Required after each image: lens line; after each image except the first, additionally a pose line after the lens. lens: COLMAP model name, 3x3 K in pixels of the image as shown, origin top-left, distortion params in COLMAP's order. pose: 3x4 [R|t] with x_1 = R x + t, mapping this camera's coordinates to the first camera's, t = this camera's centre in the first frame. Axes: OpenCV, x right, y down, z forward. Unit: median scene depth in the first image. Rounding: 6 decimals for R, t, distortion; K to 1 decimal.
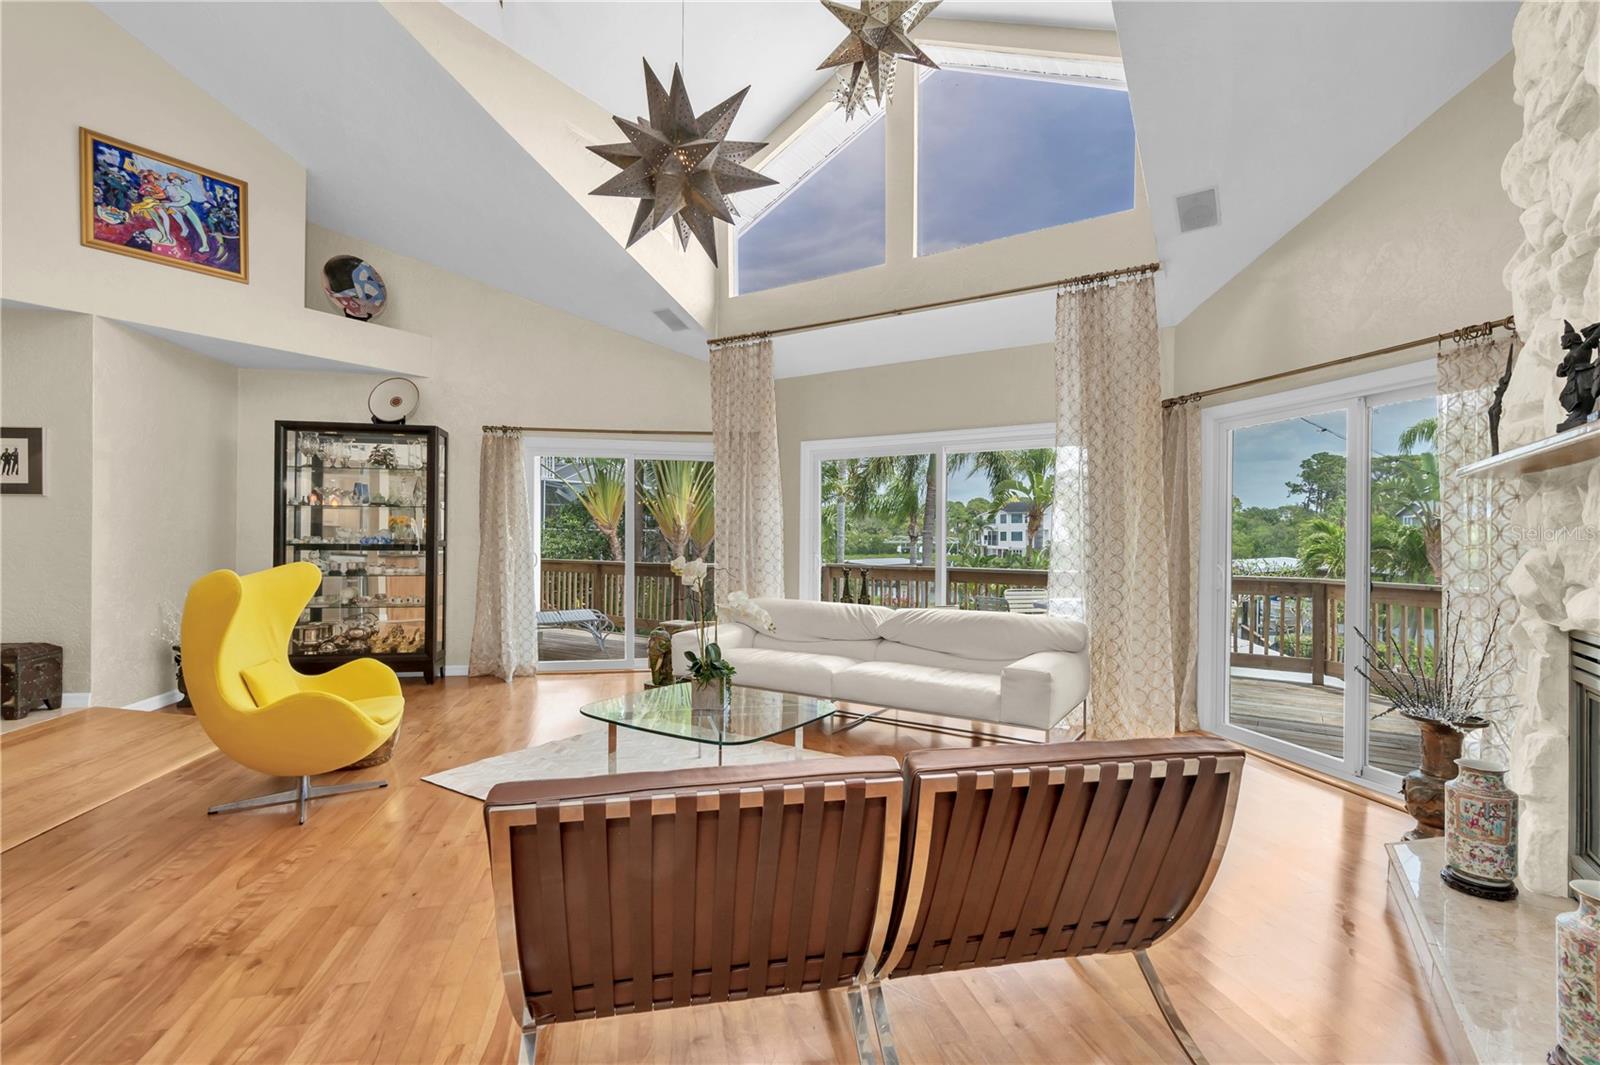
lens RADIAL K [[722.1, 0, 791.0], [0, 722.1, 535.5], [0, 0, 1]] dist [-0.004622, 0.000106]
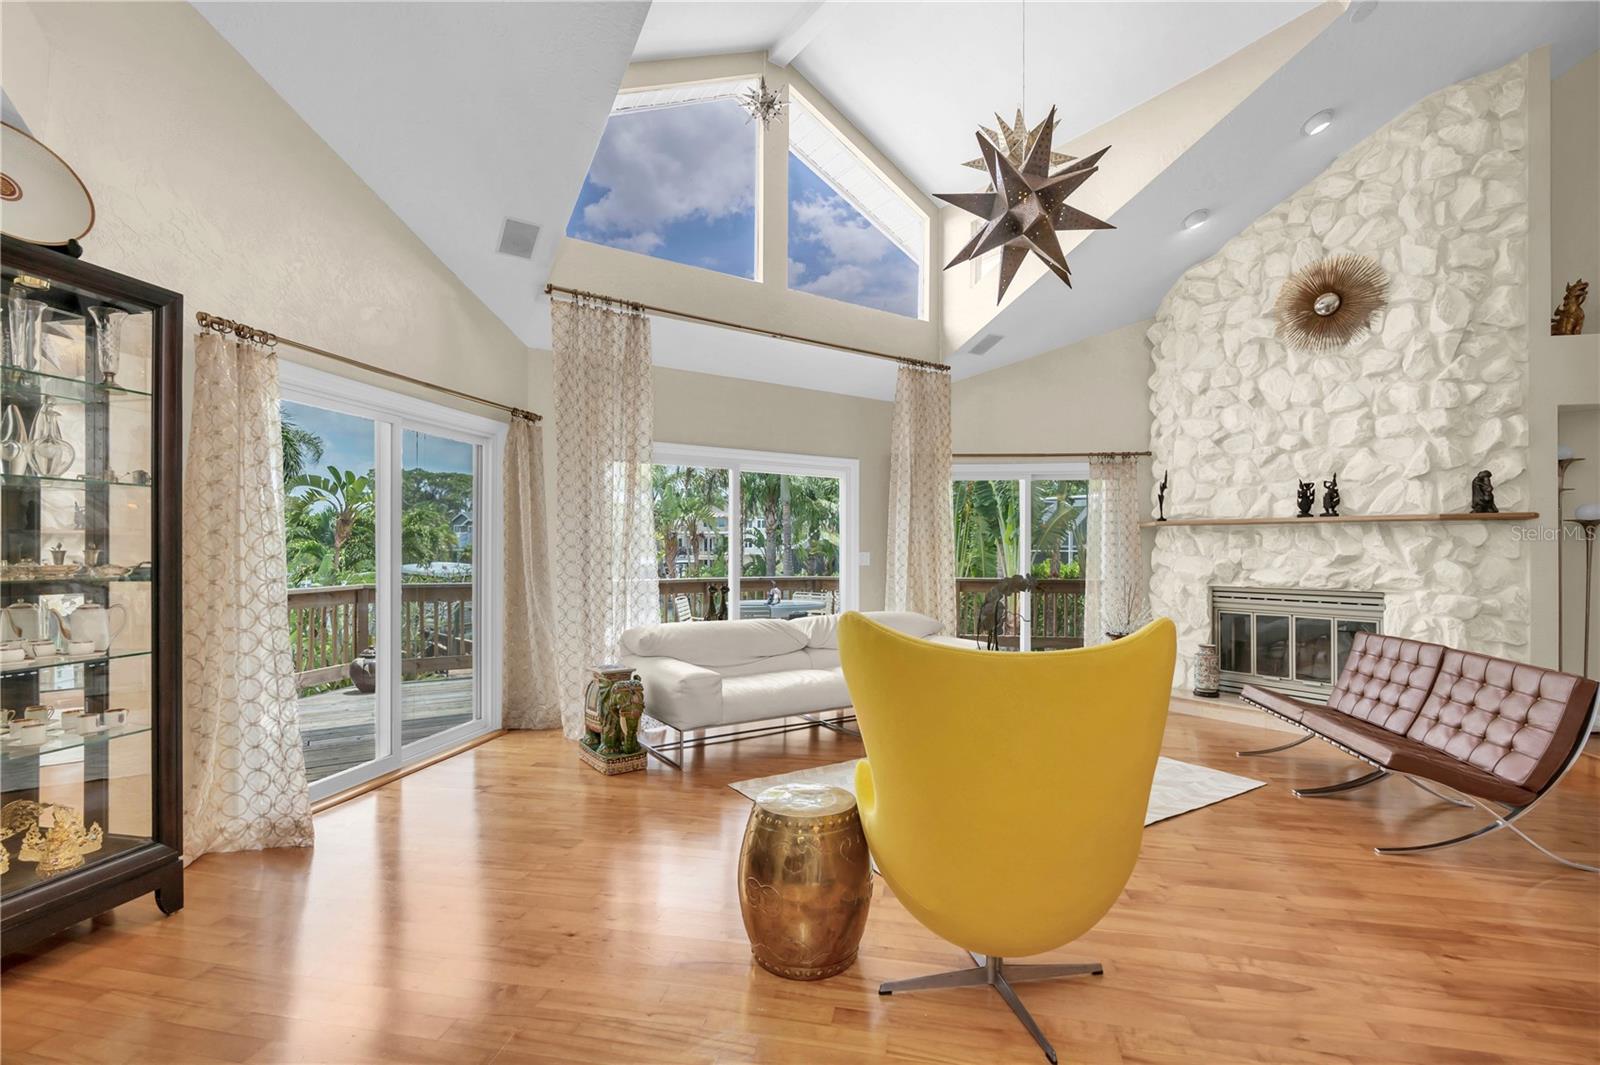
lens RADIAL K [[740.5, 0, 793.9], [0, 740.5, 544.4], [0, 0, 1]] dist [-0.001468, 0.000084]
pose [[0.398711, -0.001719, 0.917075, -0.824730], [-0.003552, 0.999988, 0.003418, -0.012847], [-0.917070, -0.004620, 0.398700, 0.556258]]
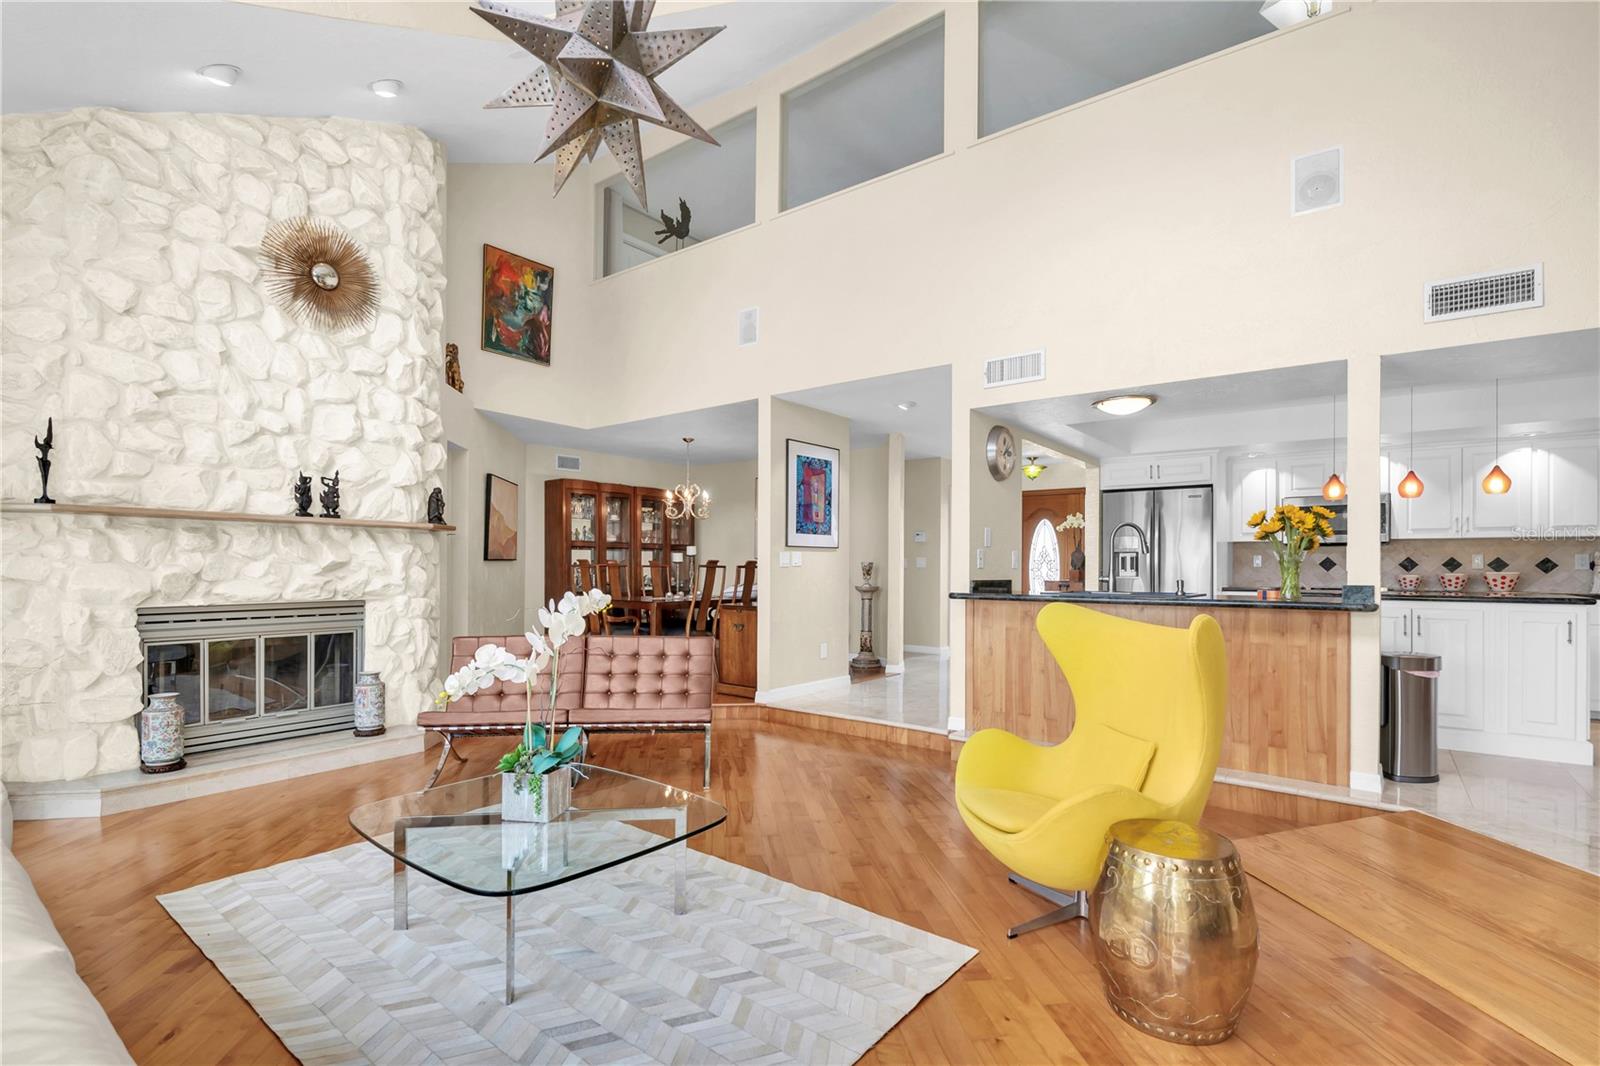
lens RADIAL K [[740.0, 0, 798.8], [0, 740.0, 562.7], [0, 0, 1]] dist [0.000115, 0.000118]
pose [[-0.995565, -0.017902, 0.092358, -0.275528], [-0.018461, 0.999816, -0.005202, -0.002006], [-0.092248, -0.006884, -0.995712, 1.110712]]
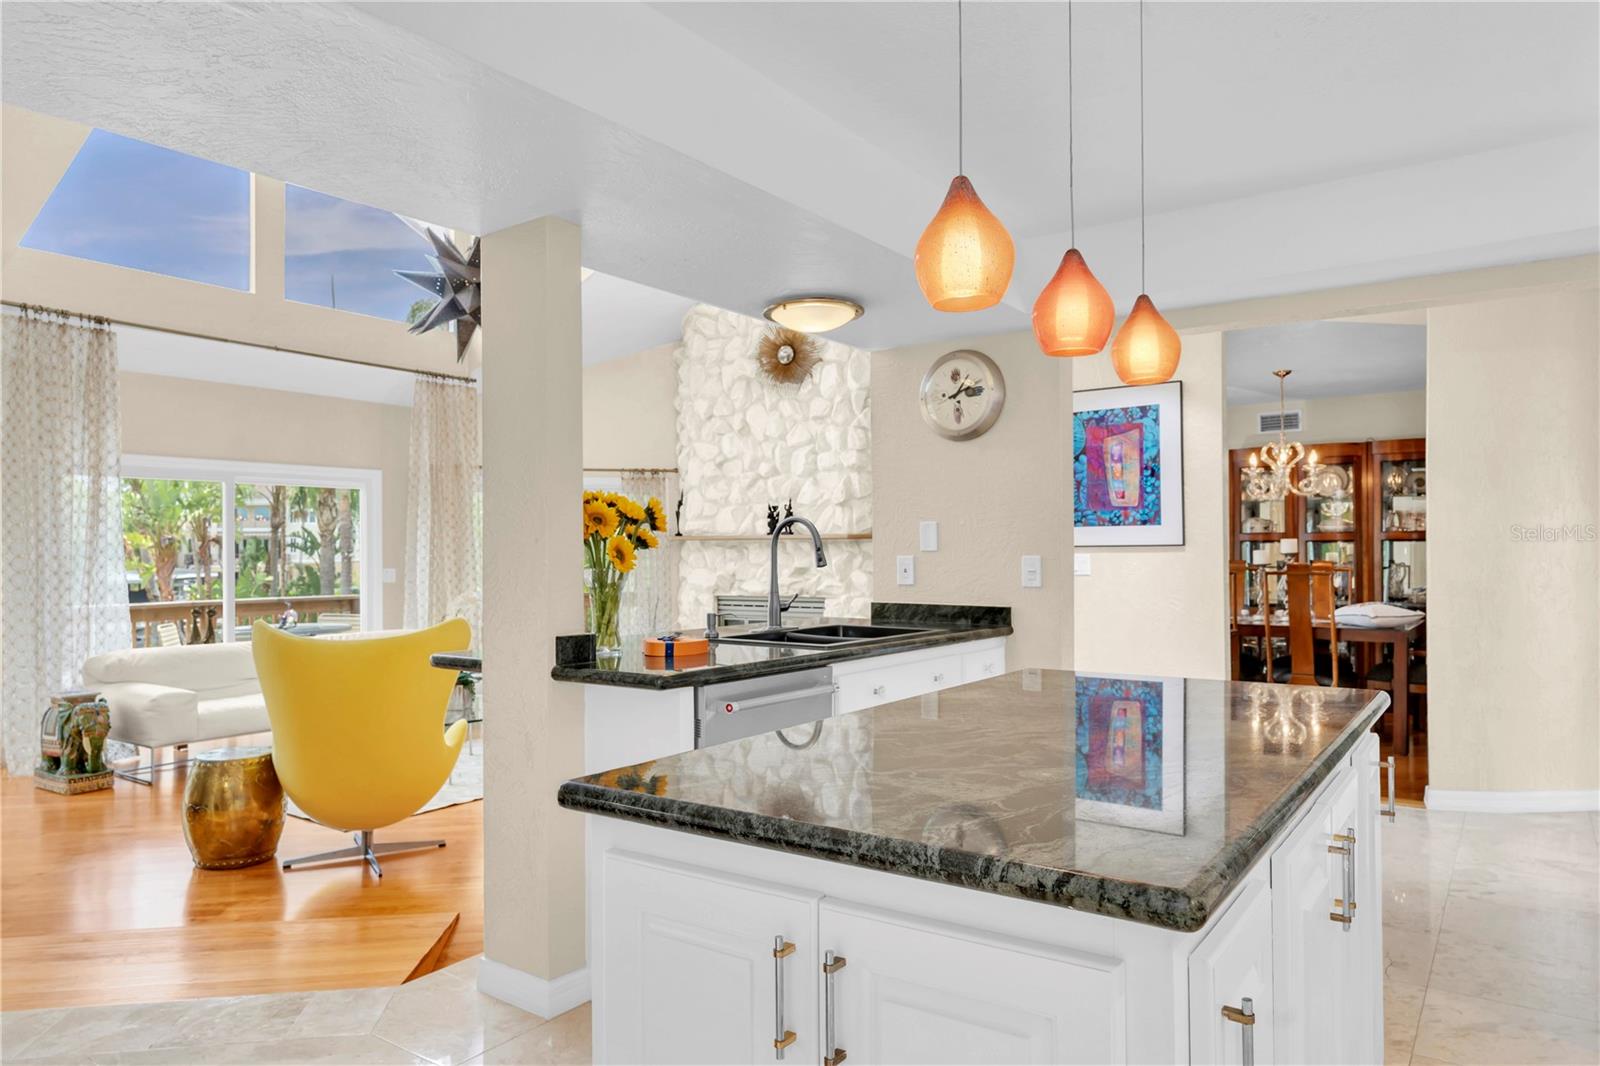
lens RADIAL K [[1043.2, 0, 797.9], [0, 1043.2, 540.0], [0, 0, 1]] dist [-0.000348, 0.001996]
pose [[0.038163, -0.000329, 0.999271, -1.279903], [0.003326, 0.999994, 0.000202, -0.040694], [-0.999266, 0.003316, 0.038164, 0.218731]]
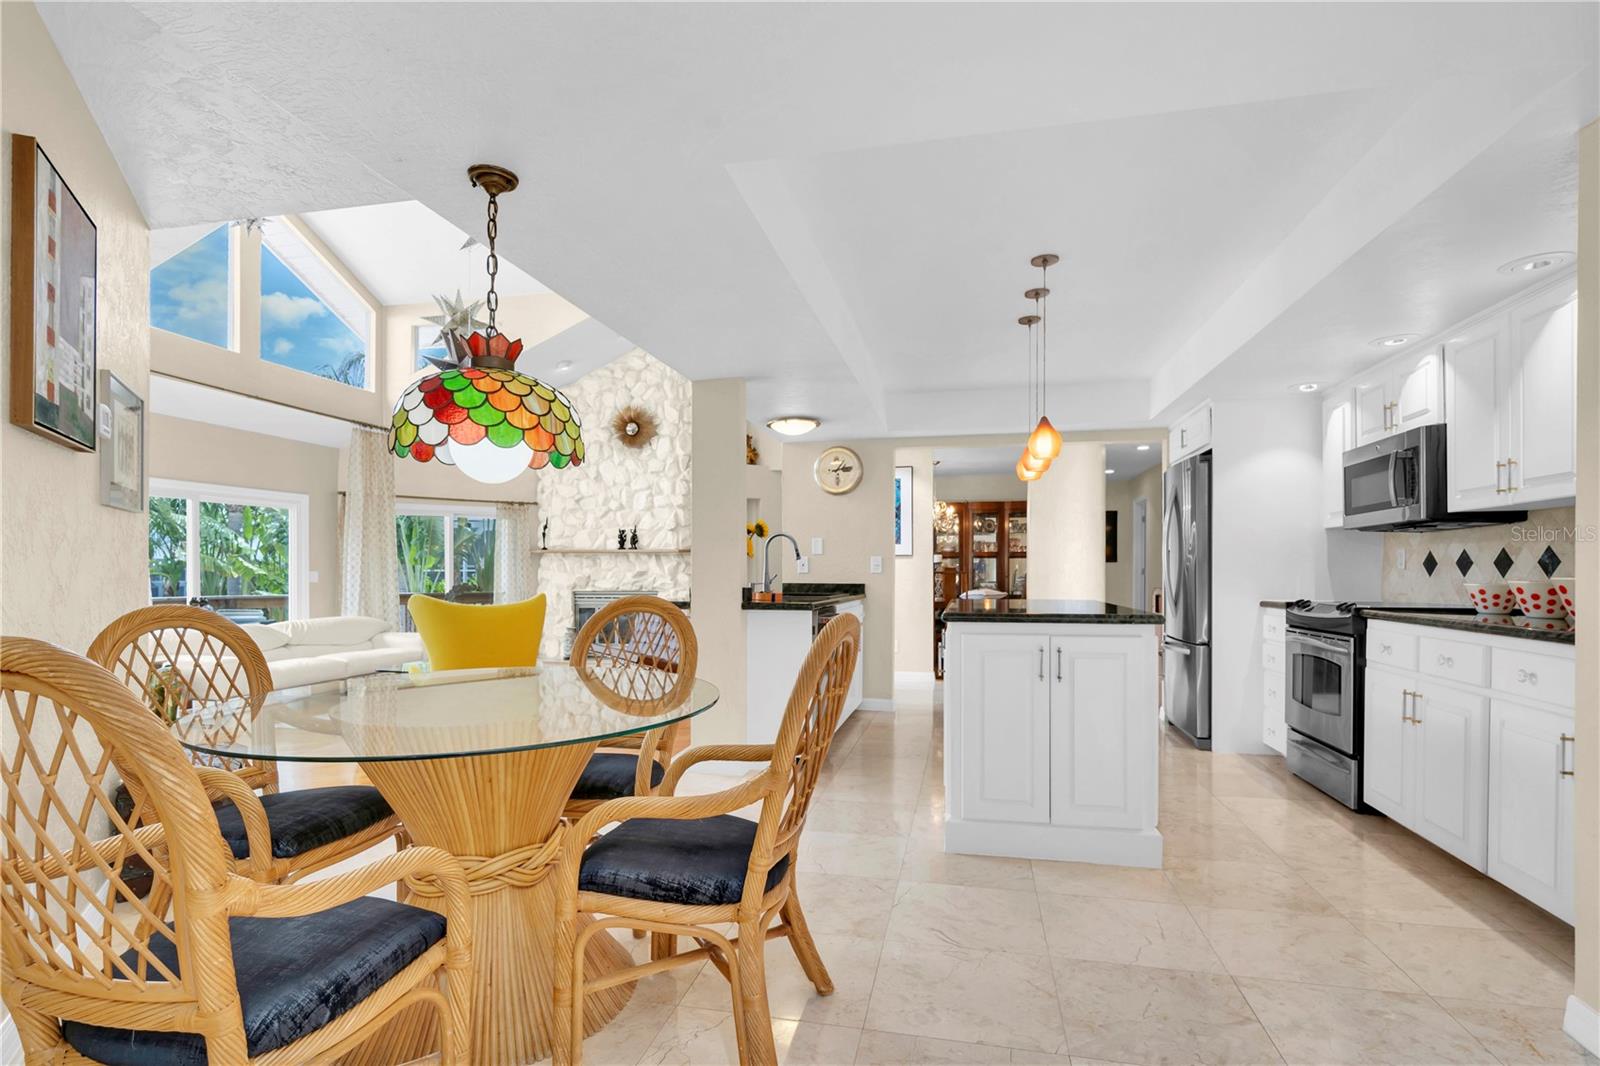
lens RADIAL K [[797.6, 0, 796.1], [0, 797.6, 565.1], [0, 0, 1]] dist [-0.001085, -0.000031]
pose [[-0.347624, -0.003061, 0.937629, -1.533128], [-0.005280, 0.999985, 0.001307, -0.016483], [-0.937619, -0.004496, -0.347635, 0.588603]]
